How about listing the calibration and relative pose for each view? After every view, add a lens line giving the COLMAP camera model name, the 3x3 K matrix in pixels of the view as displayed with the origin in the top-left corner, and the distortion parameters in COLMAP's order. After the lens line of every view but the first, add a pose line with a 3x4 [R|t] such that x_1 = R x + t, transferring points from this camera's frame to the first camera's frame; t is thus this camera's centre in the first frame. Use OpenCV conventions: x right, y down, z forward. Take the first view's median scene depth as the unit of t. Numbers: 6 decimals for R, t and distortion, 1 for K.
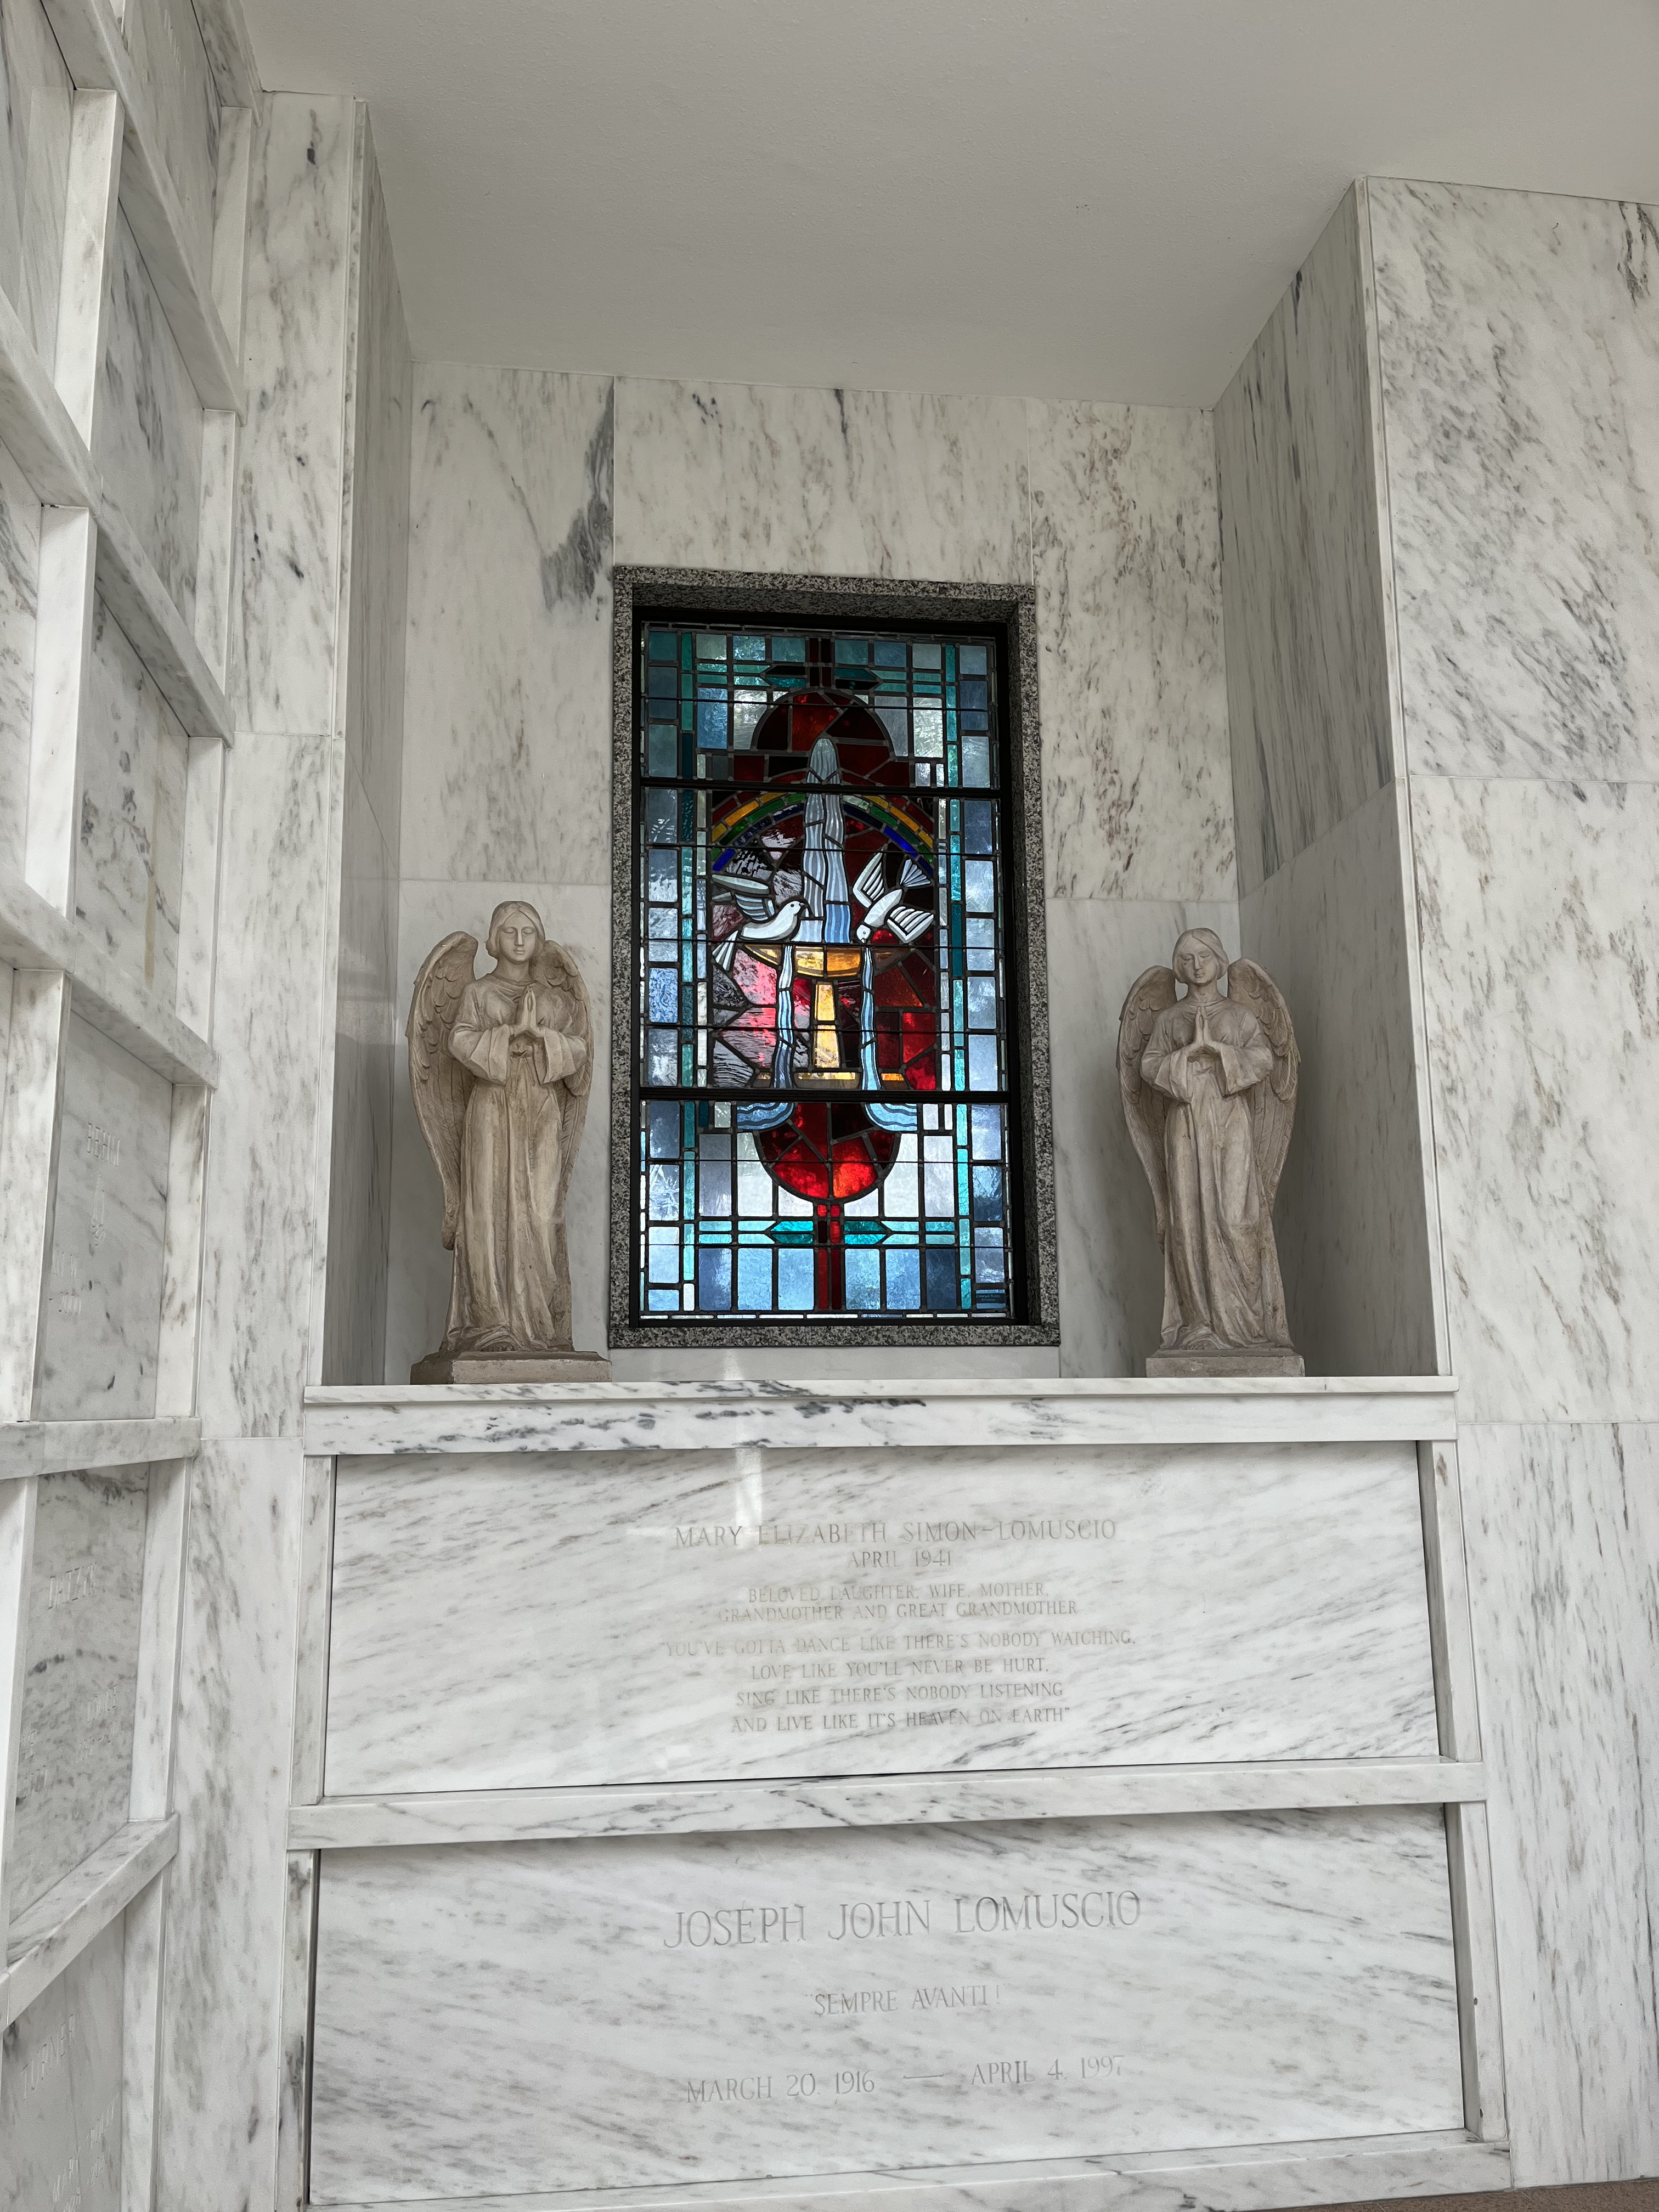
lens RADIAL K [[1686.8, 0, 818.7], [0, 1686.8, 1118.0], [0, 0, 1]] dist [0.078311, -0.108575]
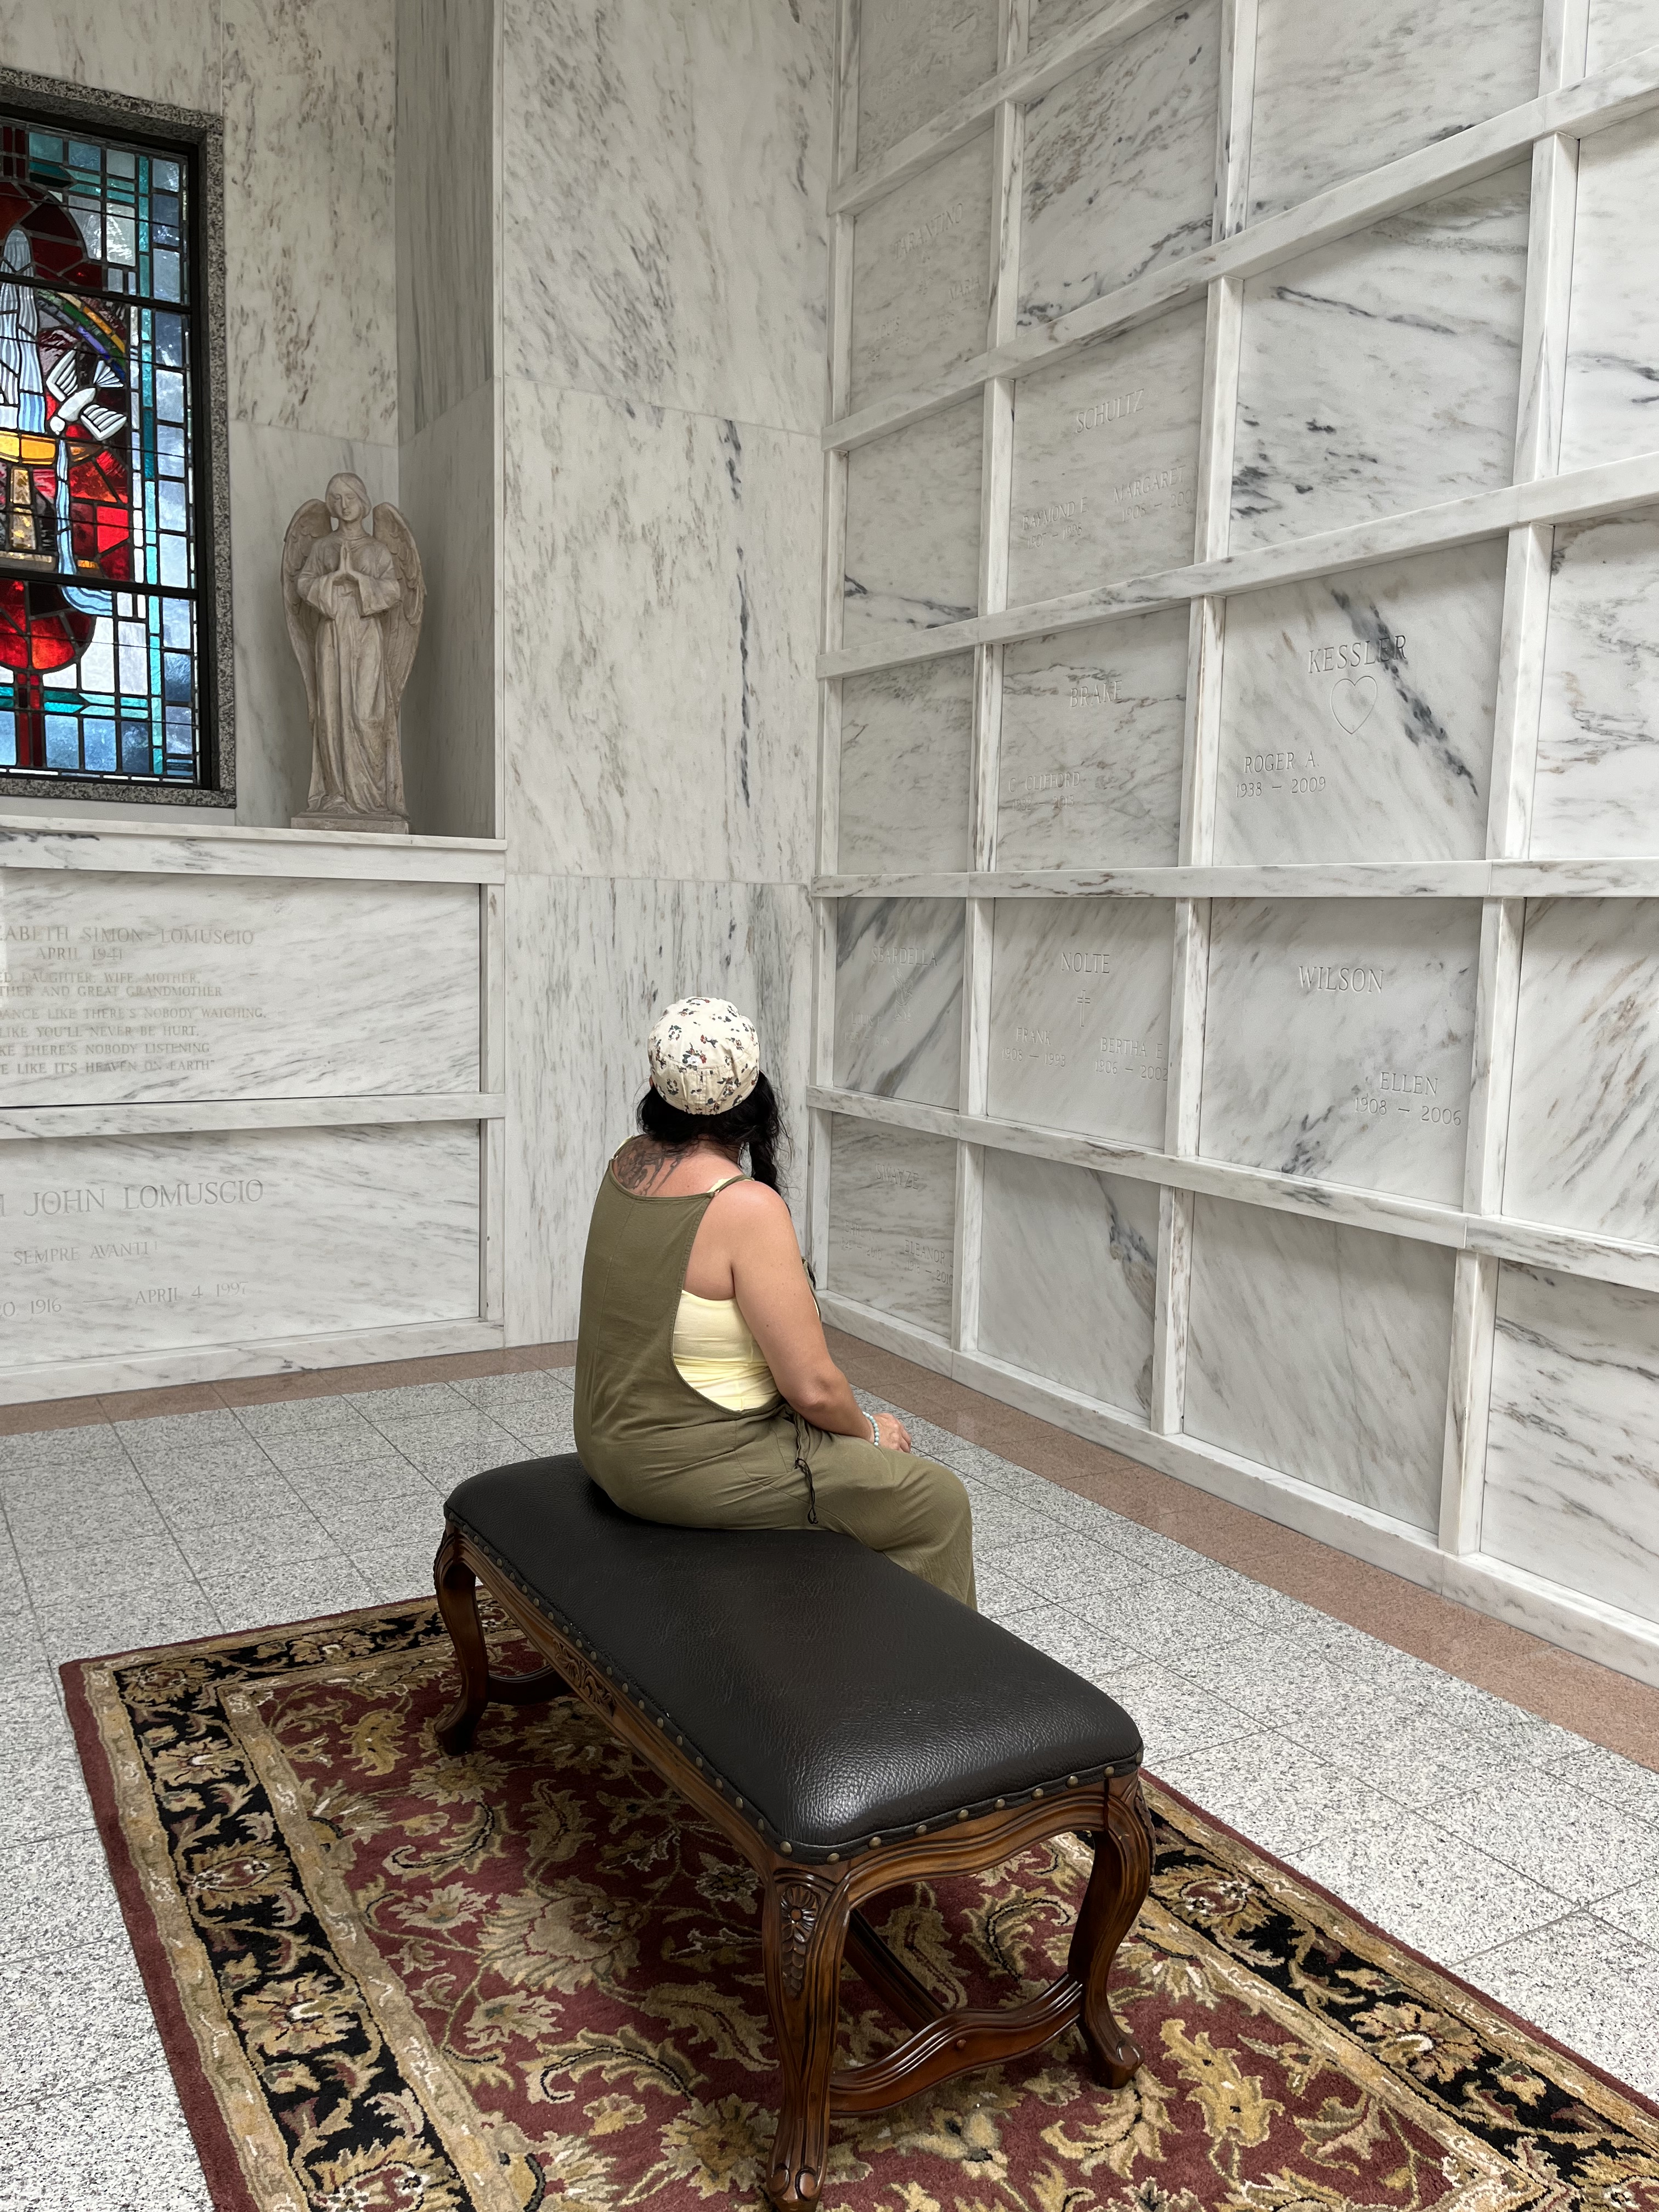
lens RADIAL K [[1686.8, 0, 818.7], [0, 1686.8, 1118.0], [0, 0, 1]] dist [0.078311, -0.108575]
pose [[0.918514, -0.012597, 0.395187, 0.043686], [-0.100593, 0.959159, 0.264376, -0.024958], [-0.382377, -0.282586, 0.879734, -0.381539]]
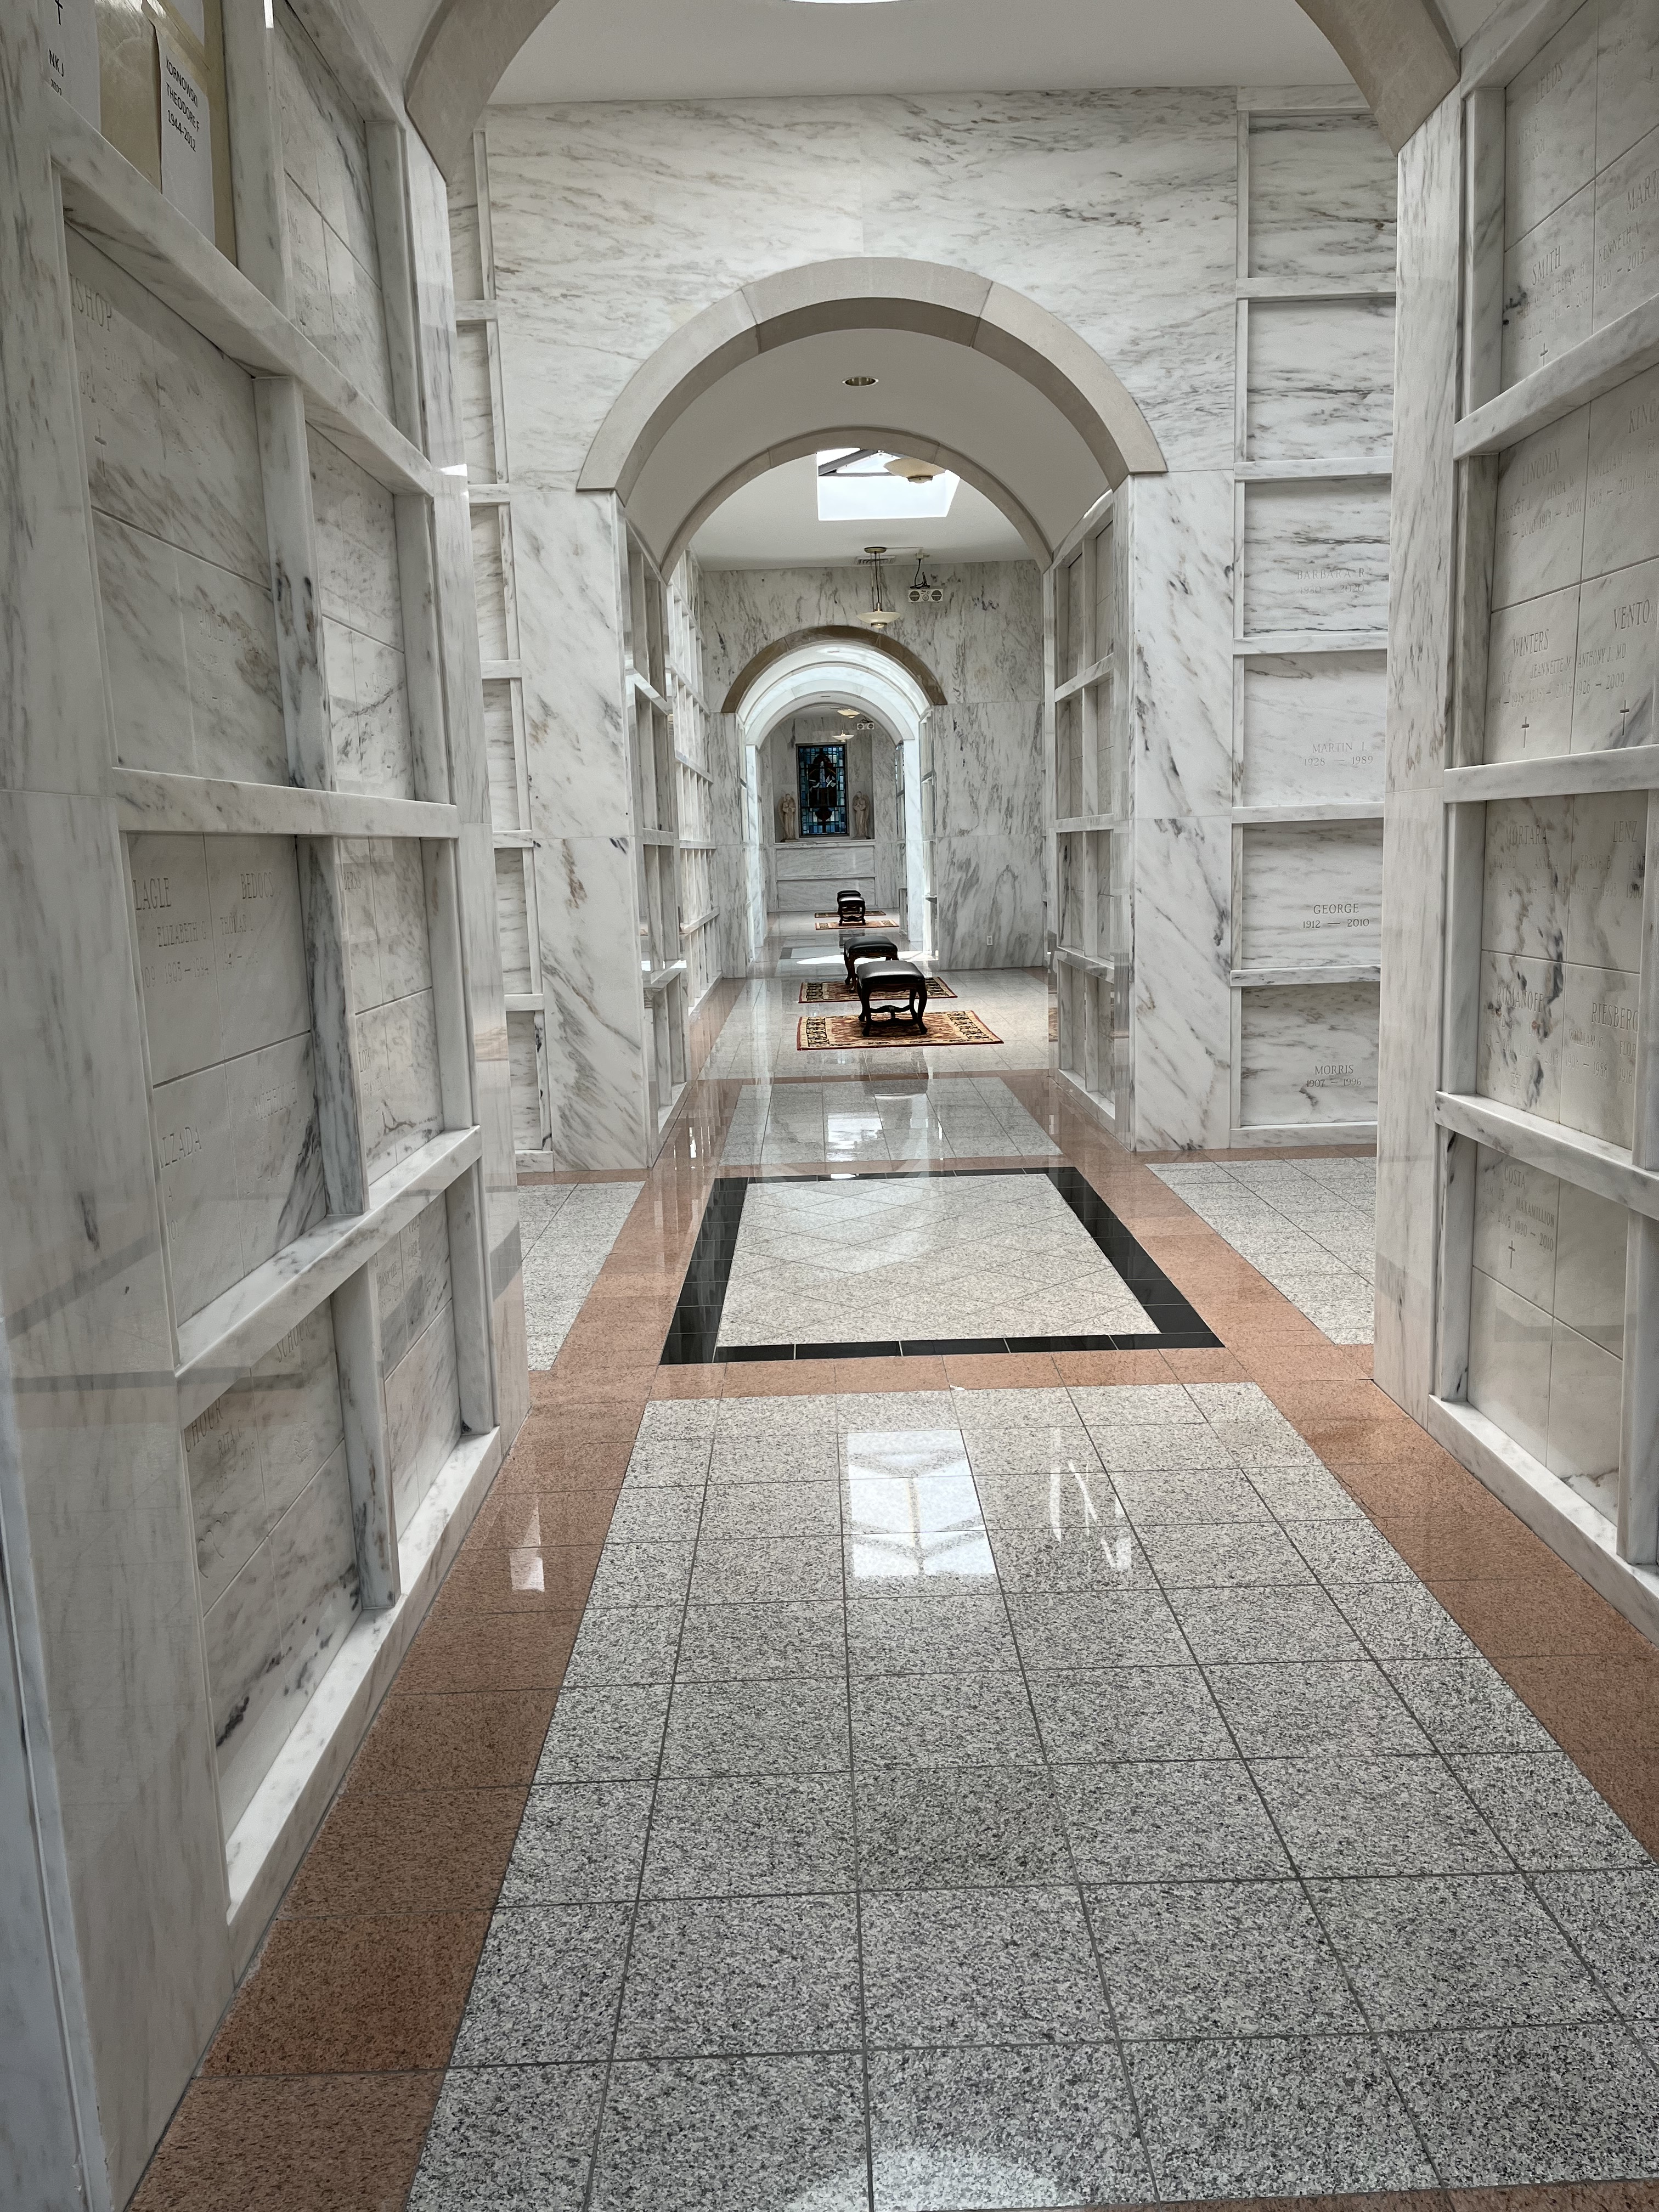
lens RADIAL K [[1686.8, 0, 818.7], [0, 1686.8, 1118.0], [0, 0, 1]] dist [0.078311, -0.108575]
pose [[0.992032, -0.005203, -0.125878, 1.226534], [0.045912, 0.945369, 0.322752, -1.502065], [0.117322, -0.325960, 0.938076, -8.794688]]
